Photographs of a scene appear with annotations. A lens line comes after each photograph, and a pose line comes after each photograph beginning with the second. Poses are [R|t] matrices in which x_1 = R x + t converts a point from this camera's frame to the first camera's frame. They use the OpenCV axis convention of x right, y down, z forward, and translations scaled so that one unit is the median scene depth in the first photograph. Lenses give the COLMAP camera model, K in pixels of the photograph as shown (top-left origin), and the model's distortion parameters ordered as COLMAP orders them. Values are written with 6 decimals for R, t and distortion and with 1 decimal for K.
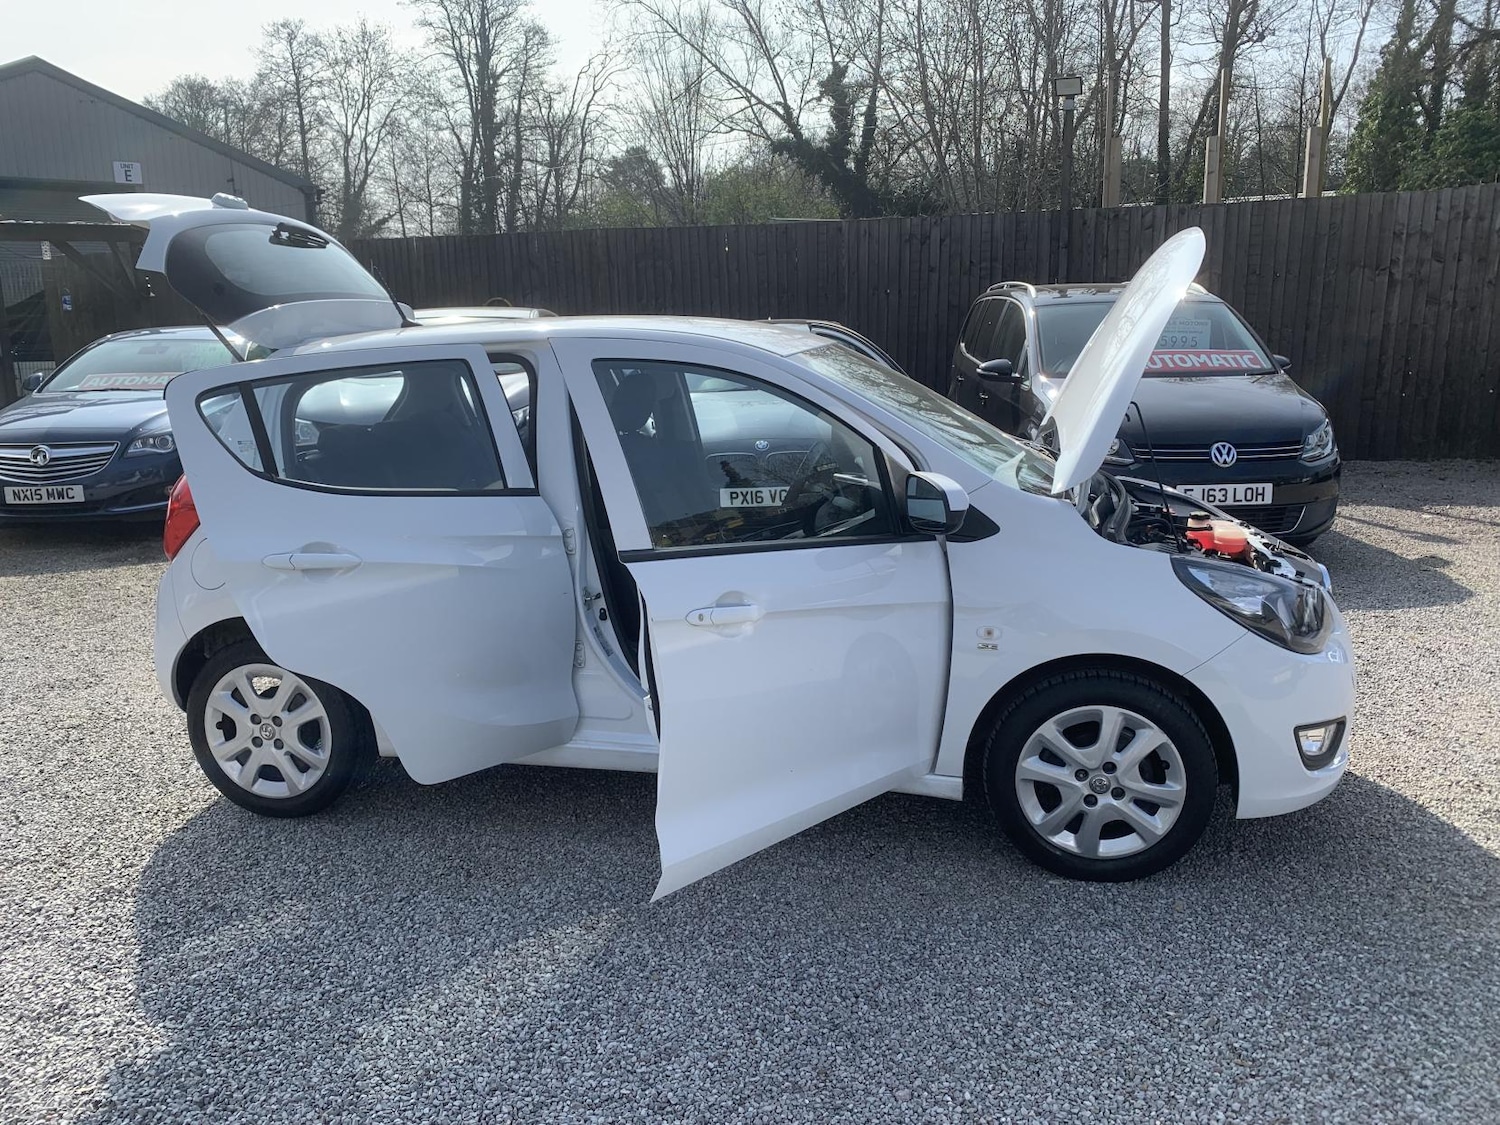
lens RADIAL K [[1157.5, 0, 740.5], [0, 1157.5, 577.8], [0, 0, 1]] dist [0.006070, -0.006270]
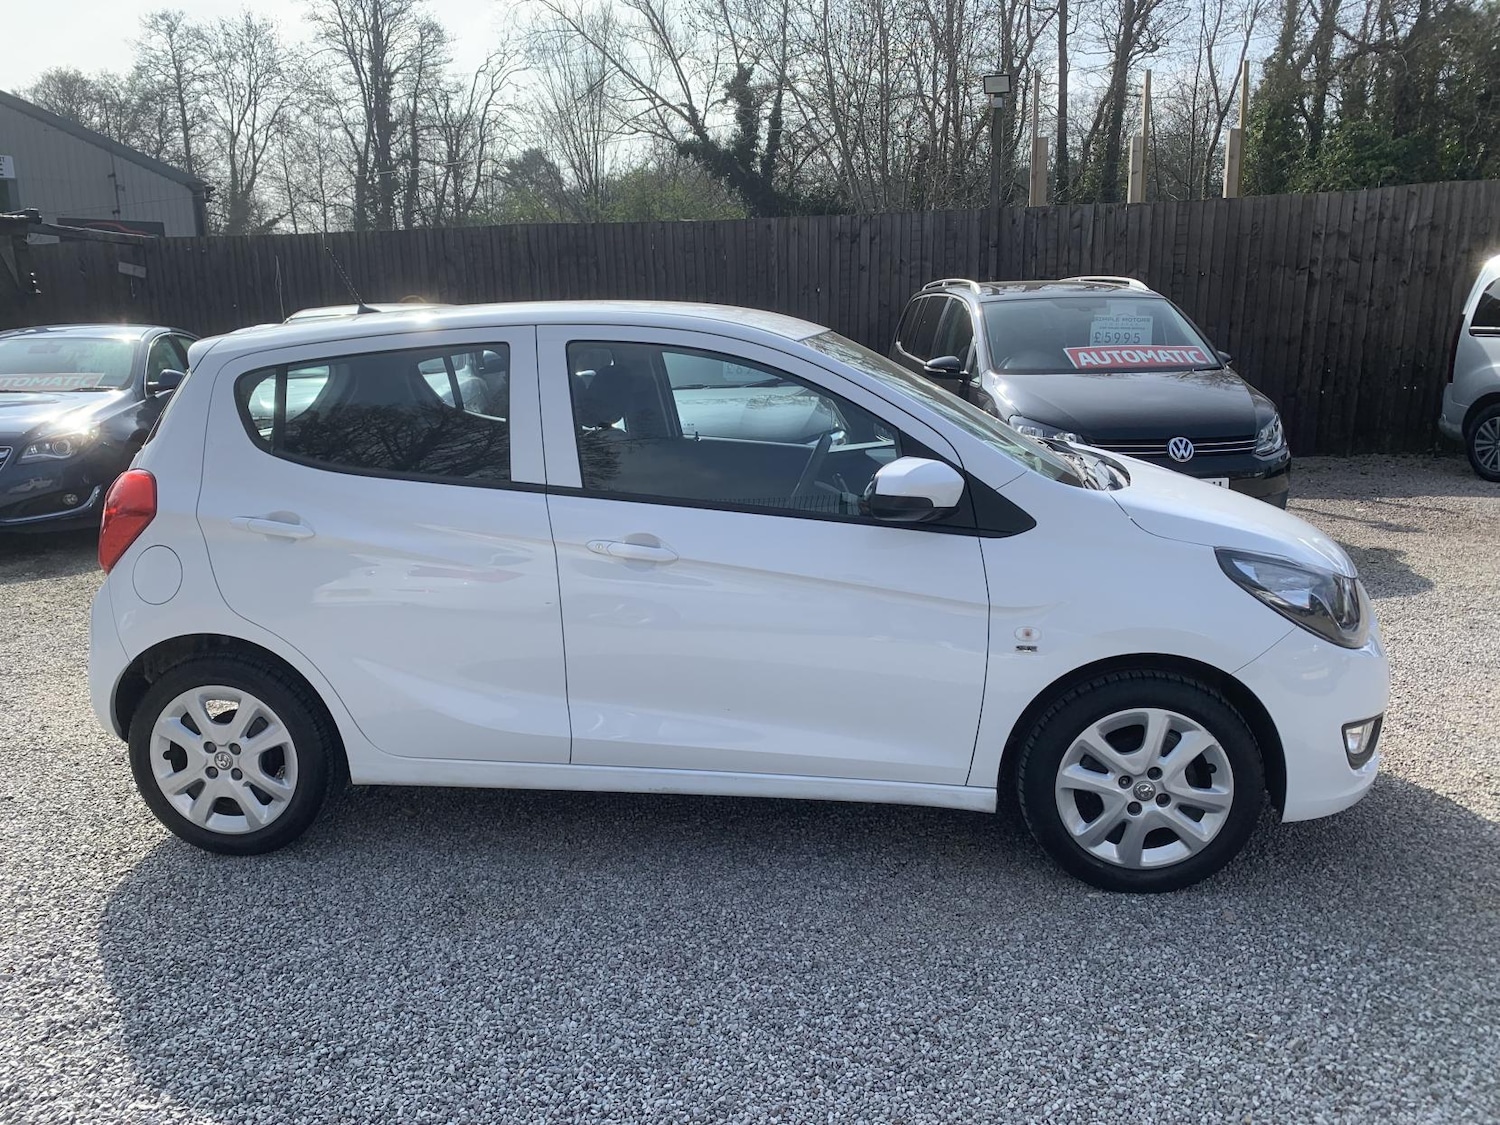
lens RADIAL K [[1157.5, 0, 738.6], [0, 1157.5, 584.5], [0, 0, 1]] dist [0.006070, -0.006270]
pose [[0.996556, -0.017793, 0.080997, -0.044138], [0.017701, 0.999842, 0.001858, 0.000892], [-0.081017, -0.000418, 0.996713, 0.039649]]
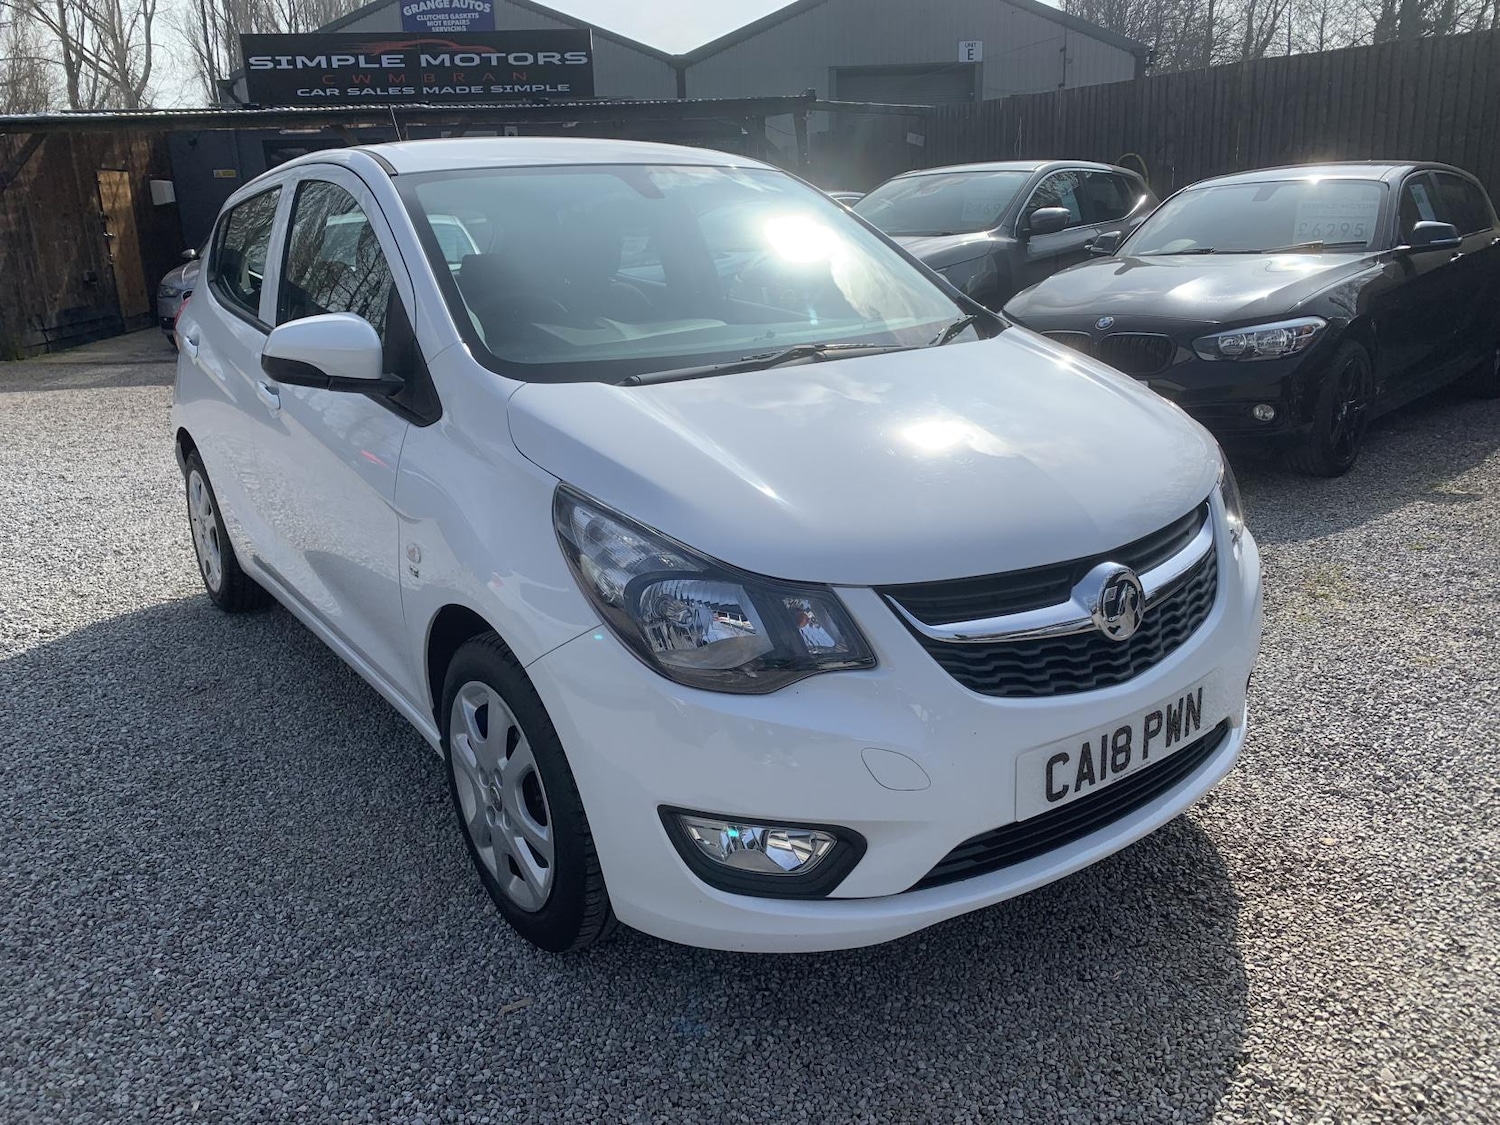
lens RADIAL K [[1157.5, 0, 750.9], [0, 1157.5, 544.0], [0, 0, 1]] dist [0.006070, -0.006270]
pose [[0.740587, 0.178541, -0.647808, 0.399526], [-0.130097, 0.983912, 0.122445, -0.035282], [0.659247, -0.006403, 0.751899, 0.274669]]
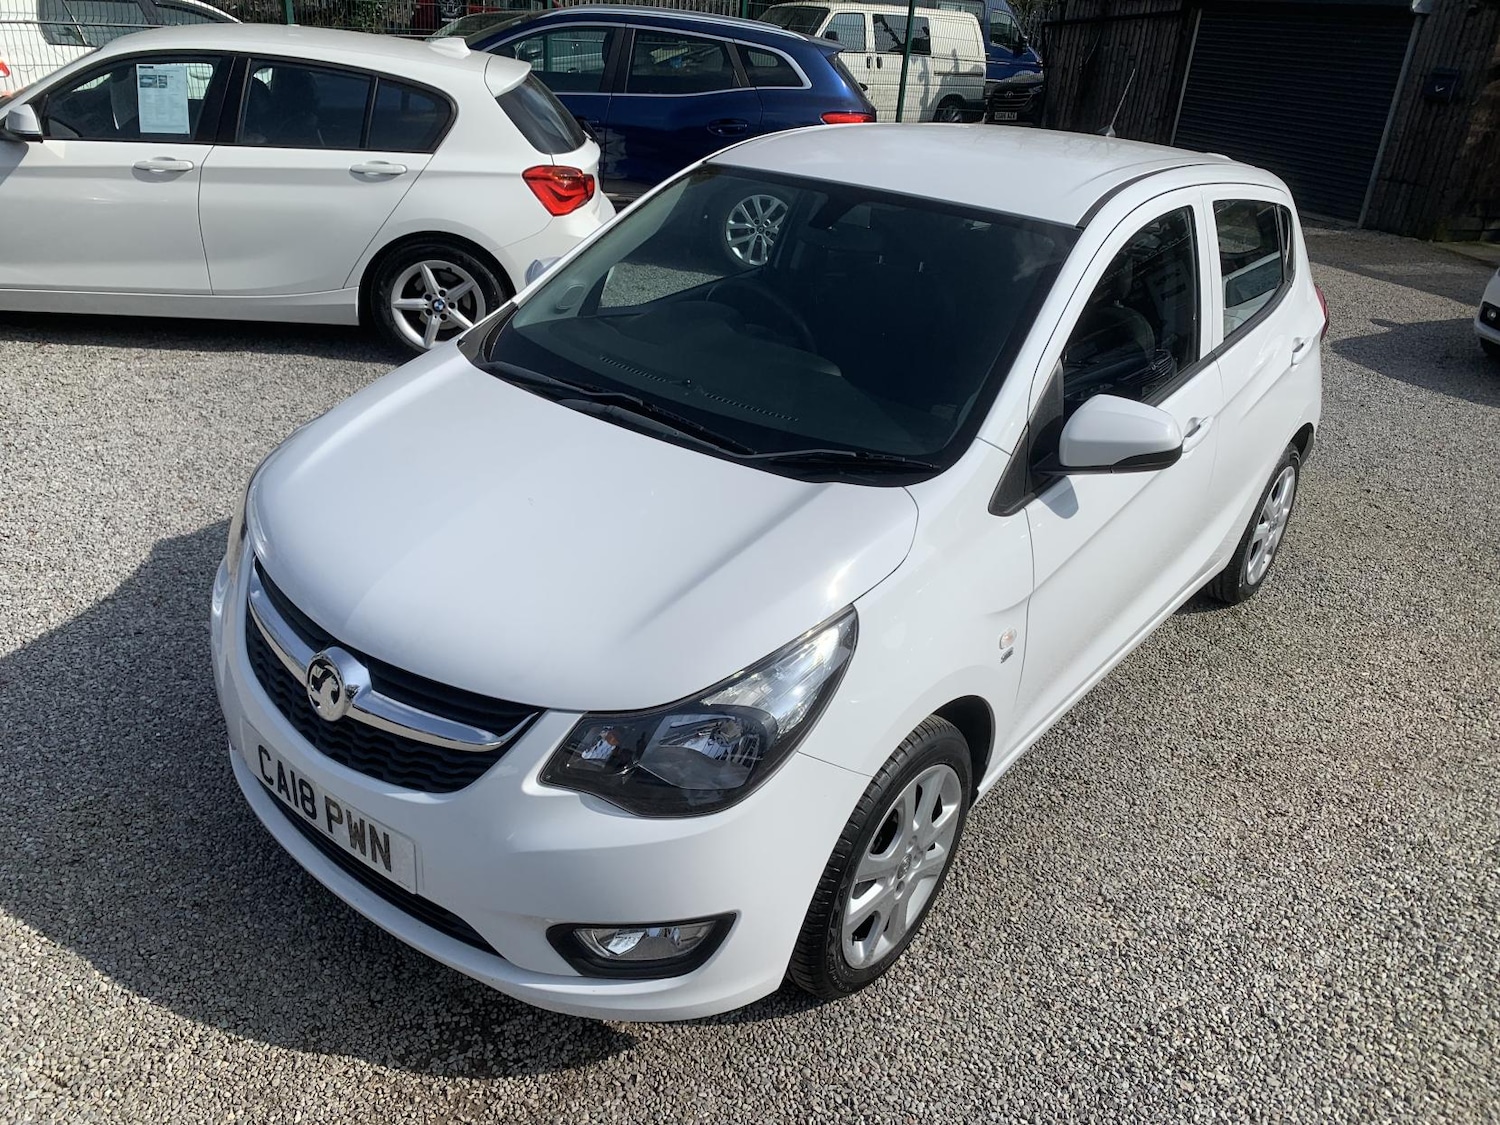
lens RADIAL K [[1157.5, 0, 743.9], [0, 1157.5, 553.9], [0, 0, 1]] dist [0.006070, -0.006270]
pose [[-0.459861, 0.365885, -0.809108, 0.471449], [-0.256113, 0.817797, 0.515377, -0.218877], [0.850255, 0.444225, -0.282365, 0.728051]]
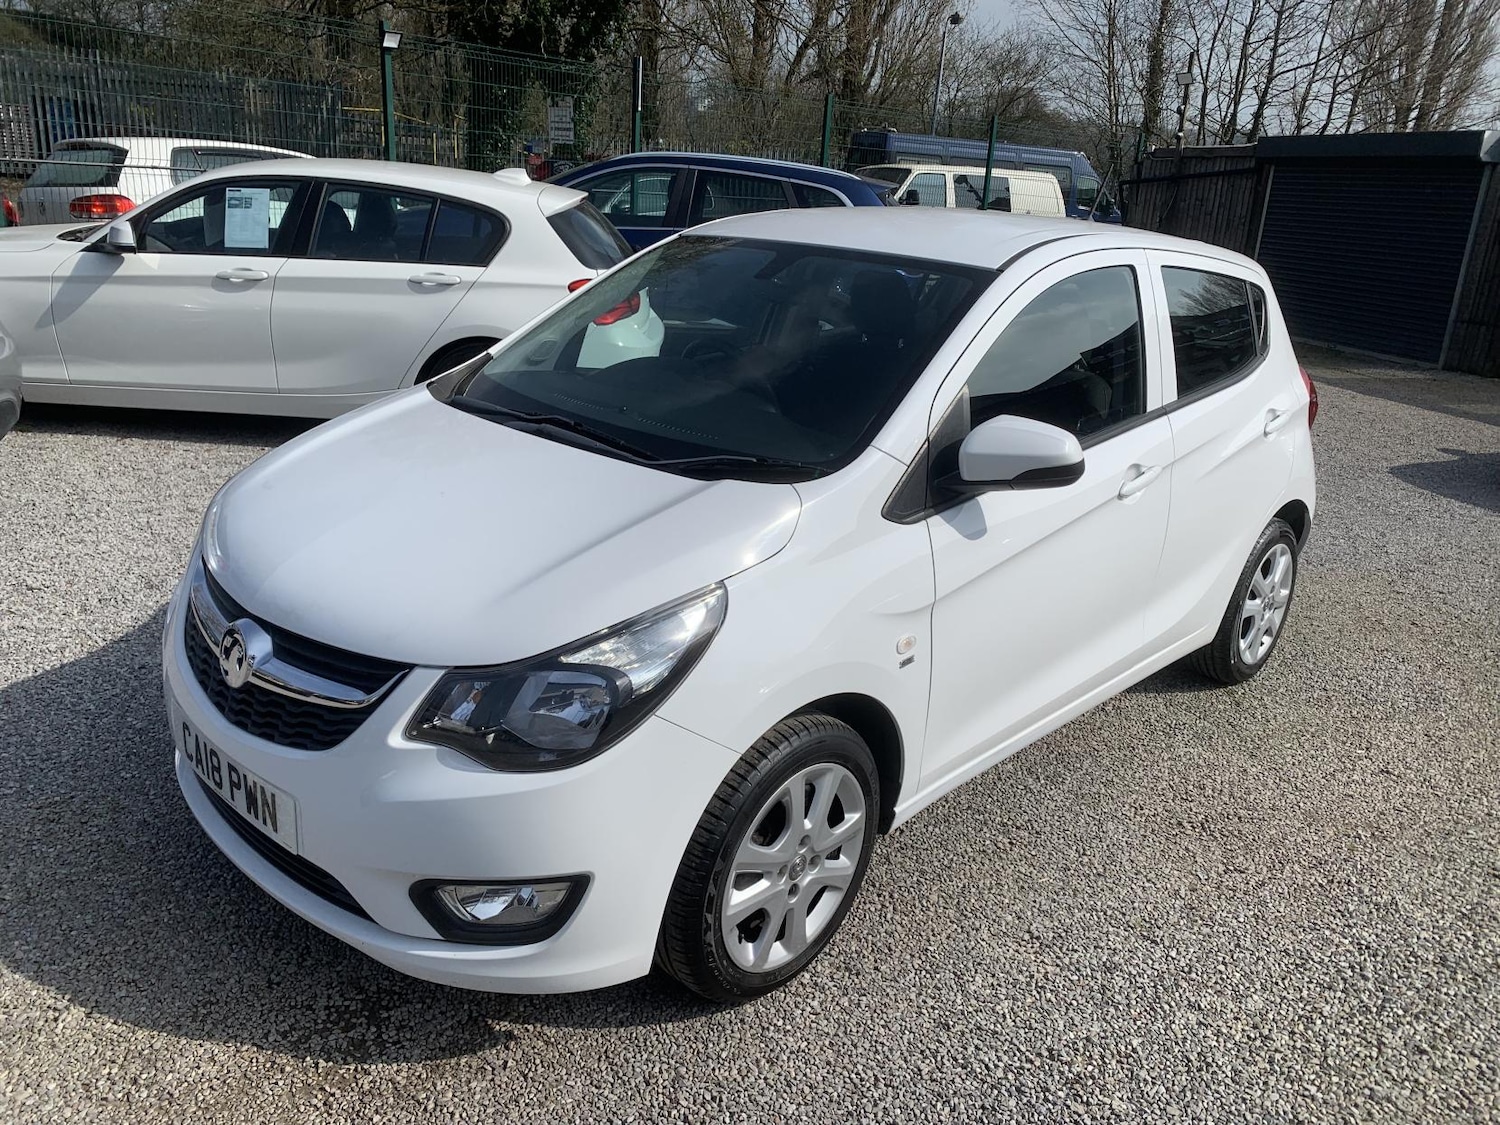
lens RADIAL K [[1157.5, 0, 760.4], [0, 1157.5, 555.7], [0, 0, 1]] dist [0.006070, -0.006270]
pose [[-0.529995, 0.246628, -0.811344, 0.466278], [-0.238091, 0.875010, 0.421510, -0.200499], [0.813890, 0.416572, -0.405031, 0.806657]]
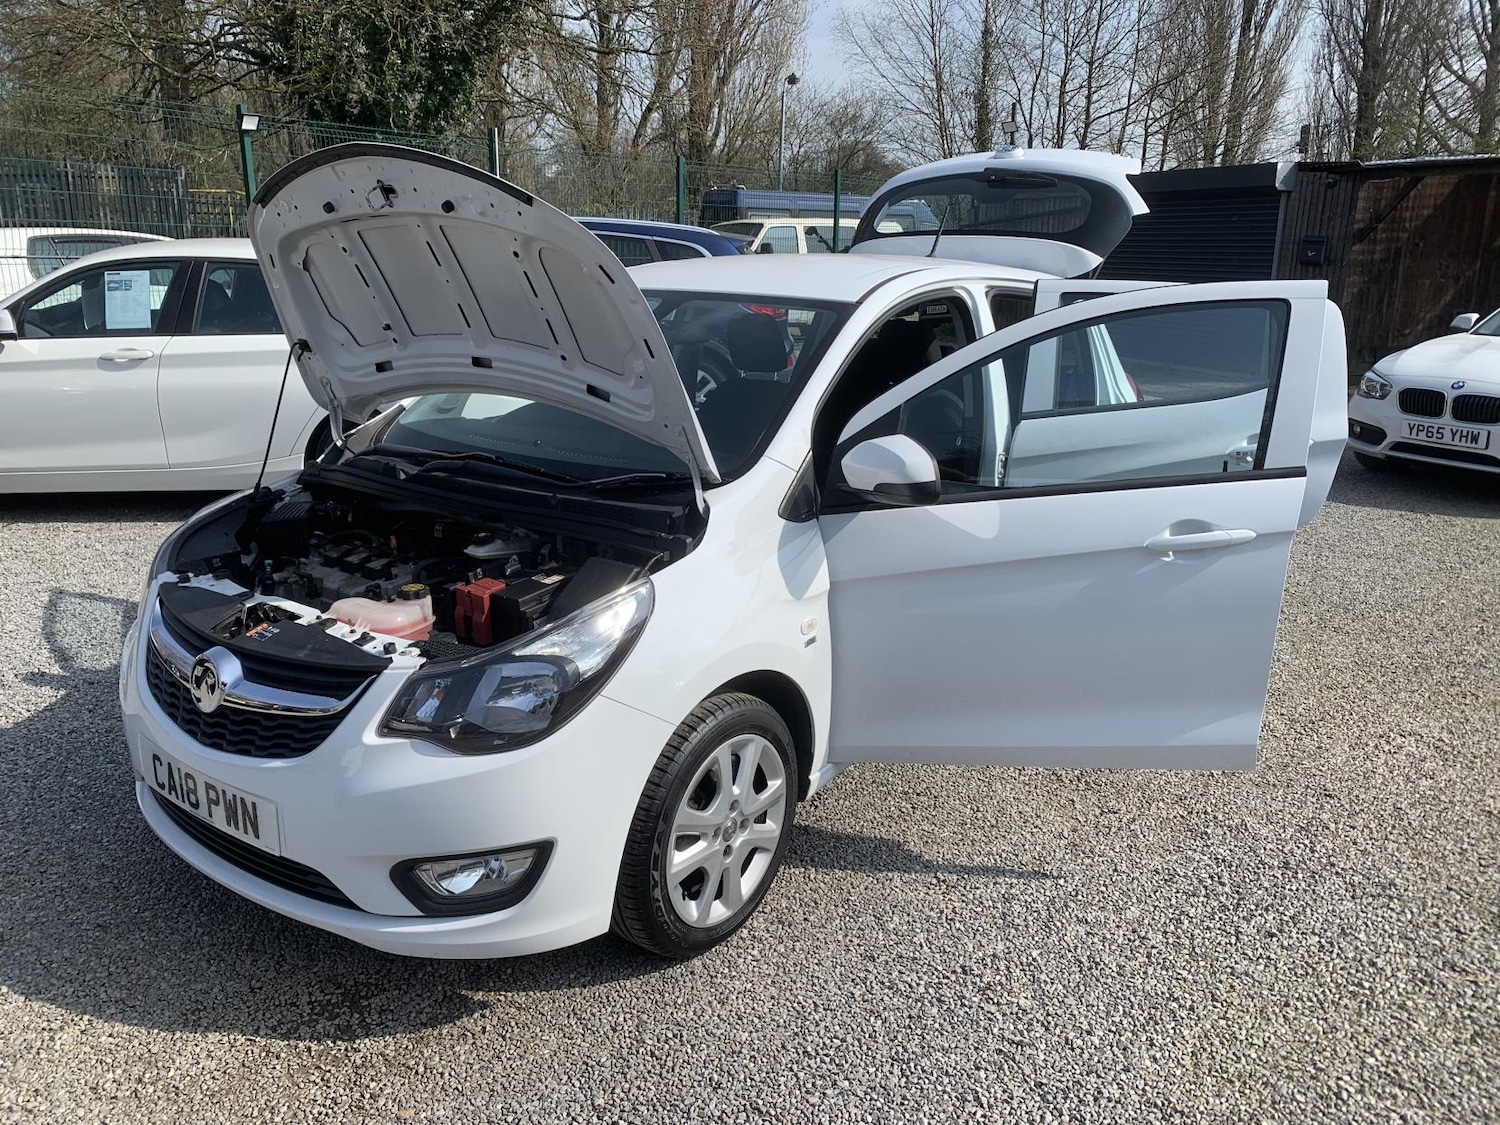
lens RADIAL K [[1157.5, 0, 751.8], [0, 1157.5, 547.8], [0, 0, 1]] dist [0.006070, -0.006270]
pose [[-0.429190, 0.240903, -0.870495, 0.517750], [-0.204536, 0.912815, 0.353459, -0.202267], [0.879751, 0.329749, -0.342497, 0.823444]]
